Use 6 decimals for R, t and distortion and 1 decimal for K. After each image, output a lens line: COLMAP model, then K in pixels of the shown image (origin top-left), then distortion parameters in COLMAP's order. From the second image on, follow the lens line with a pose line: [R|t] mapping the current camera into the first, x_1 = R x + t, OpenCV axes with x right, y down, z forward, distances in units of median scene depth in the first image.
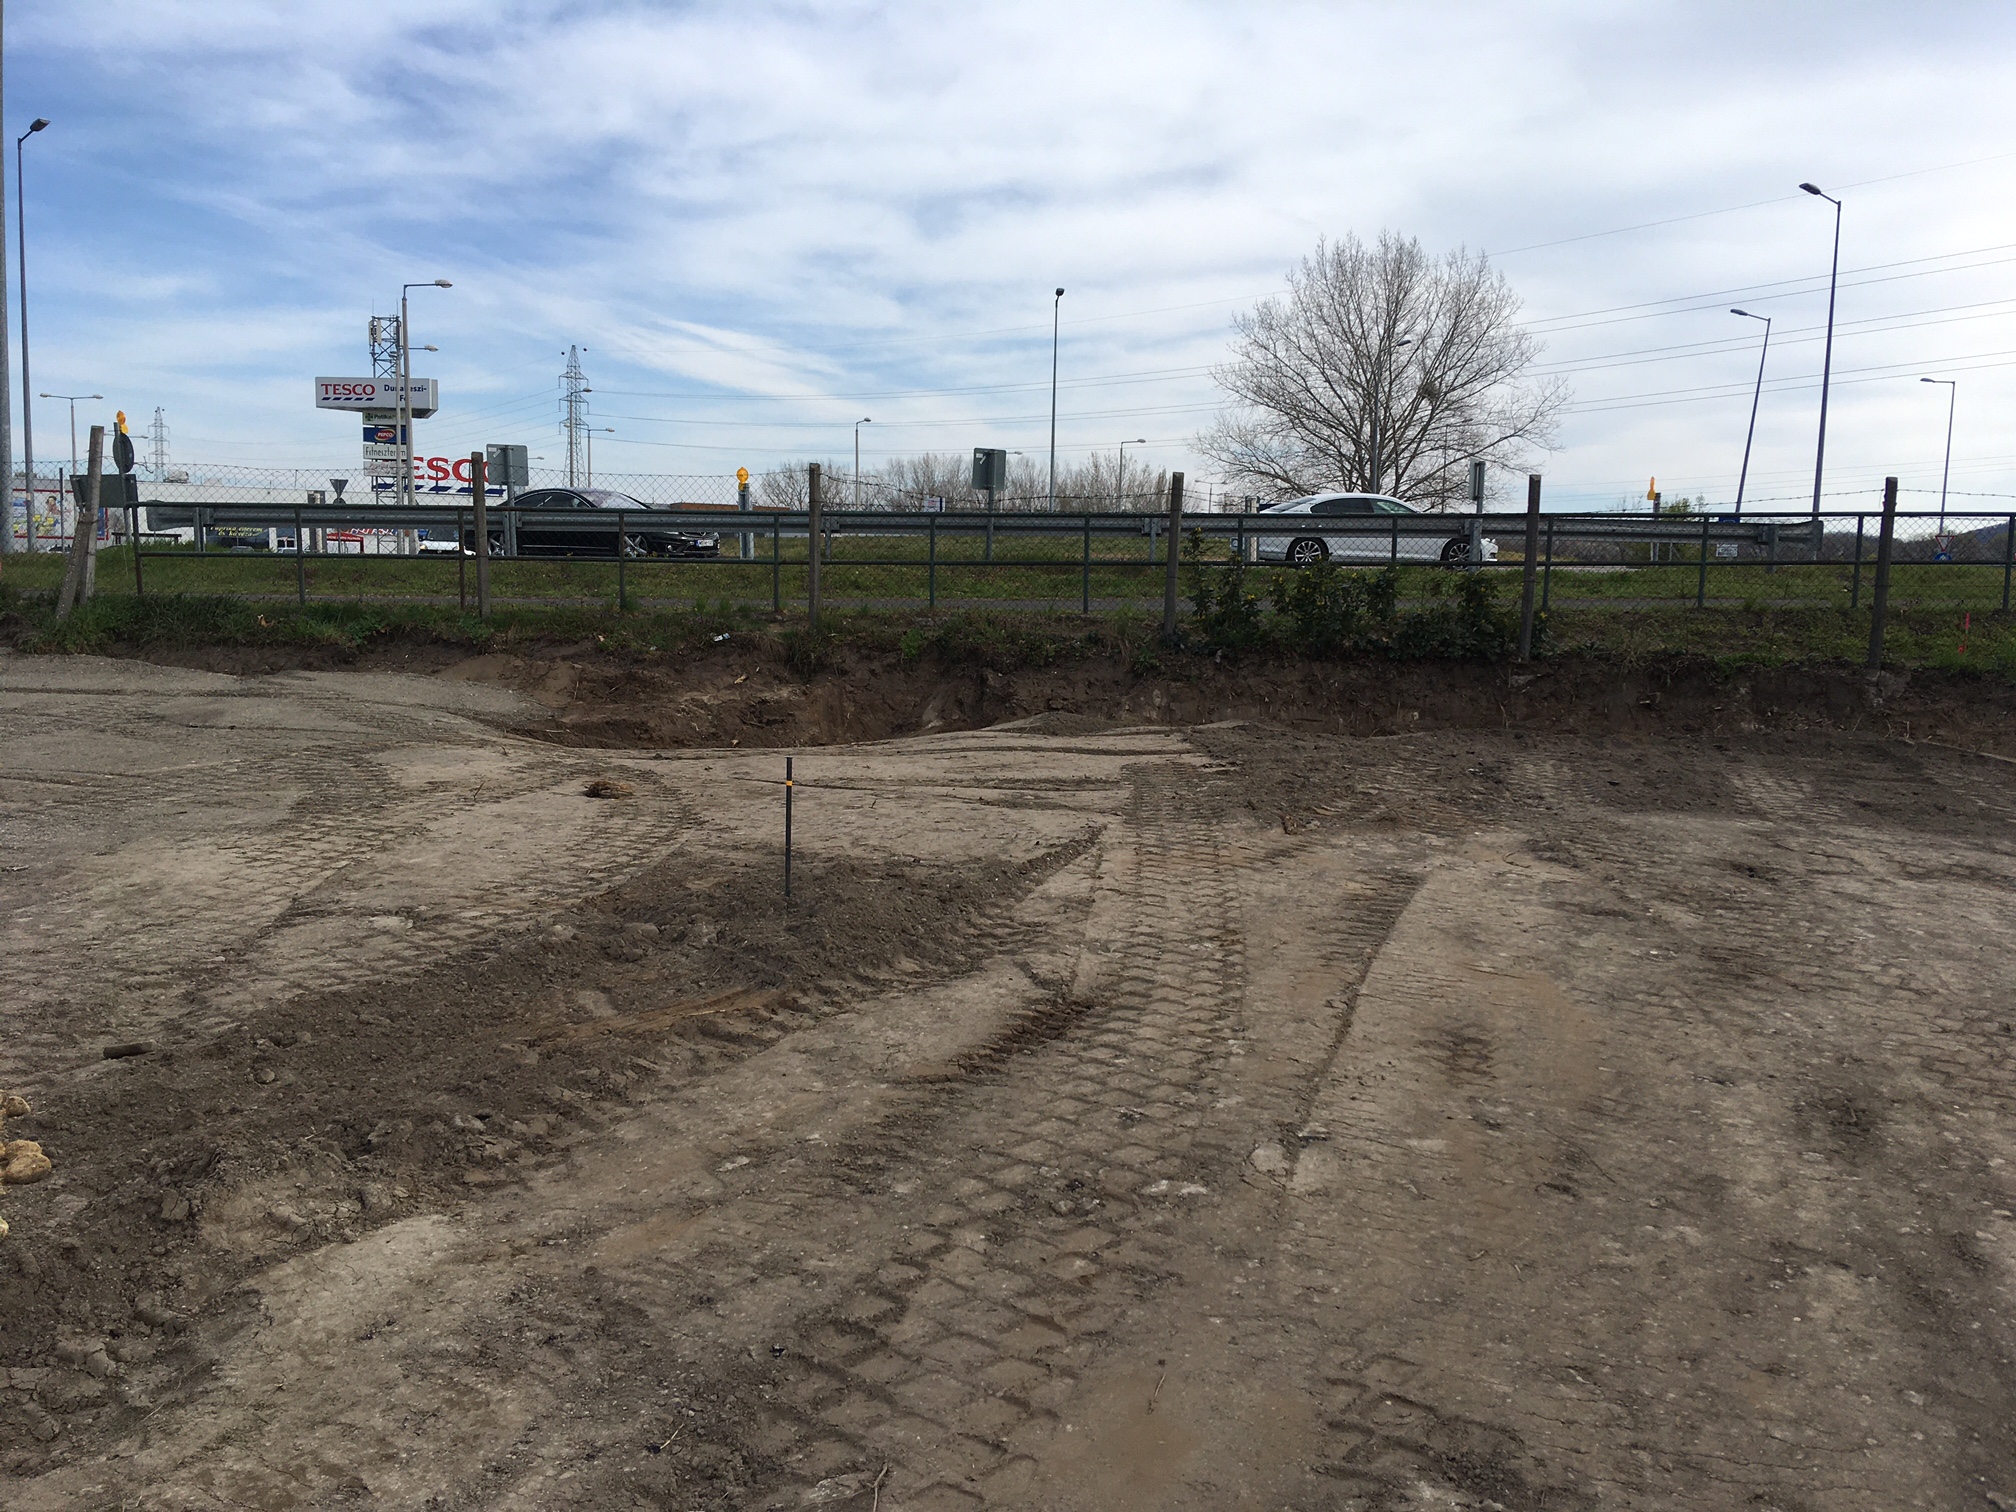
lens RADIAL K [[1688.7, 0, 1008.0], [0, 1688.7, 756.0], [0, 0, 1]] dist [0.123397, -0.189100]
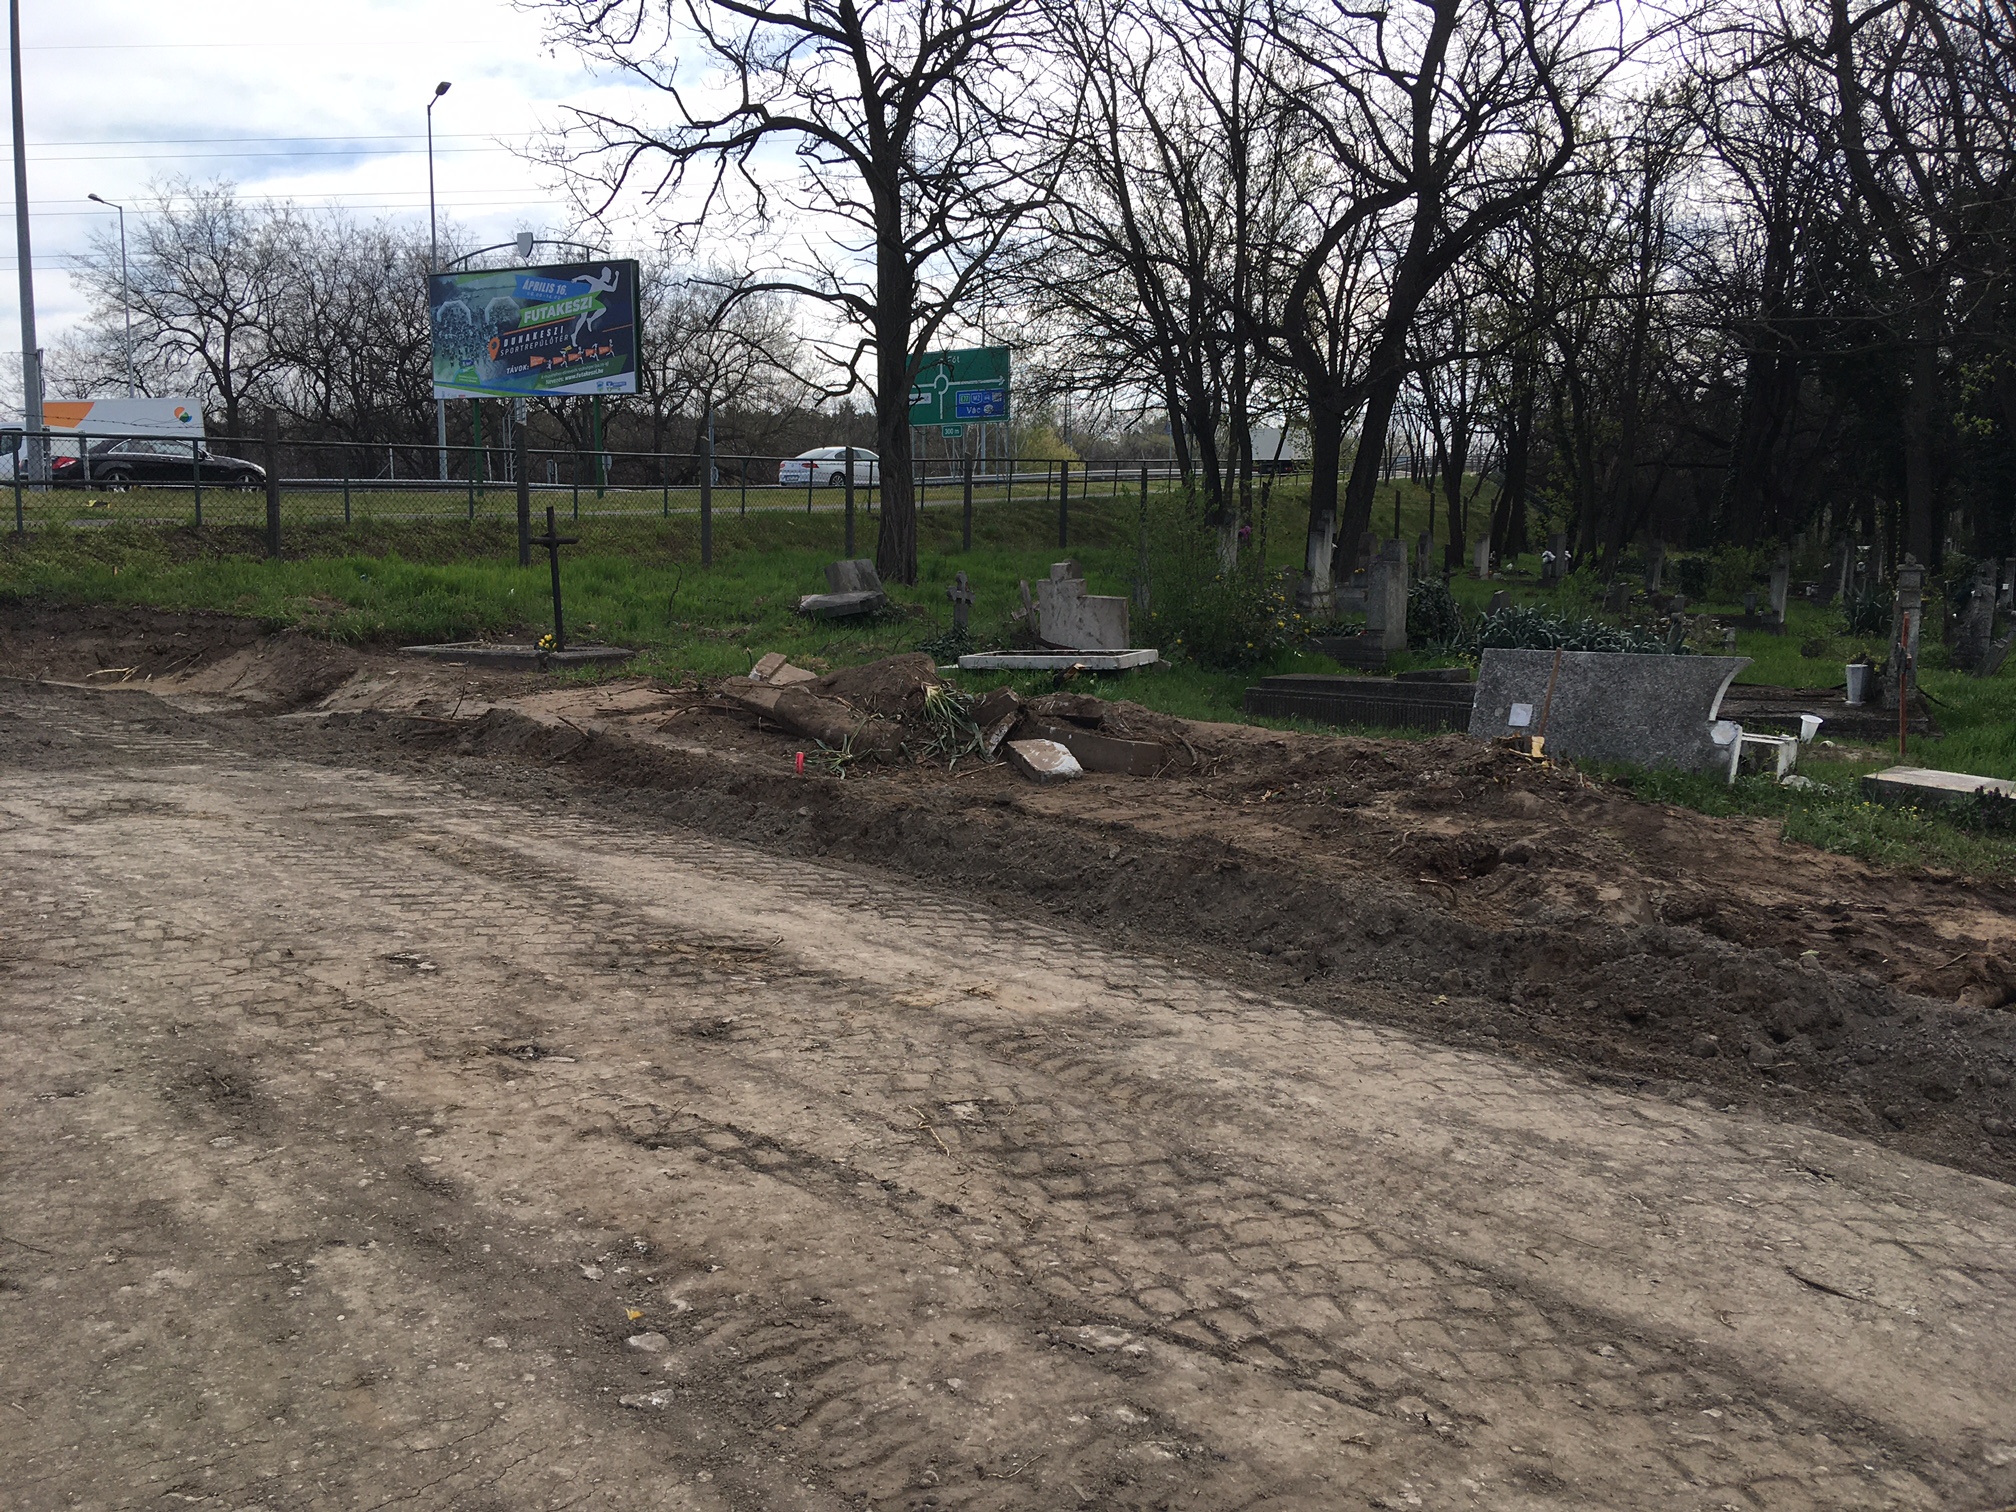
lens RADIAL K [[1688.7, 0, 1008.0], [0, 1688.7, 756.0], [0, 0, 1]] dist [0.123397, -0.189100]
pose [[0.463650, -0.137057, 0.875354, -0.124027], [0.095336, 0.989945, 0.104502, -0.029950], [-0.880874, 0.035000, 0.472054, 0.200950]]
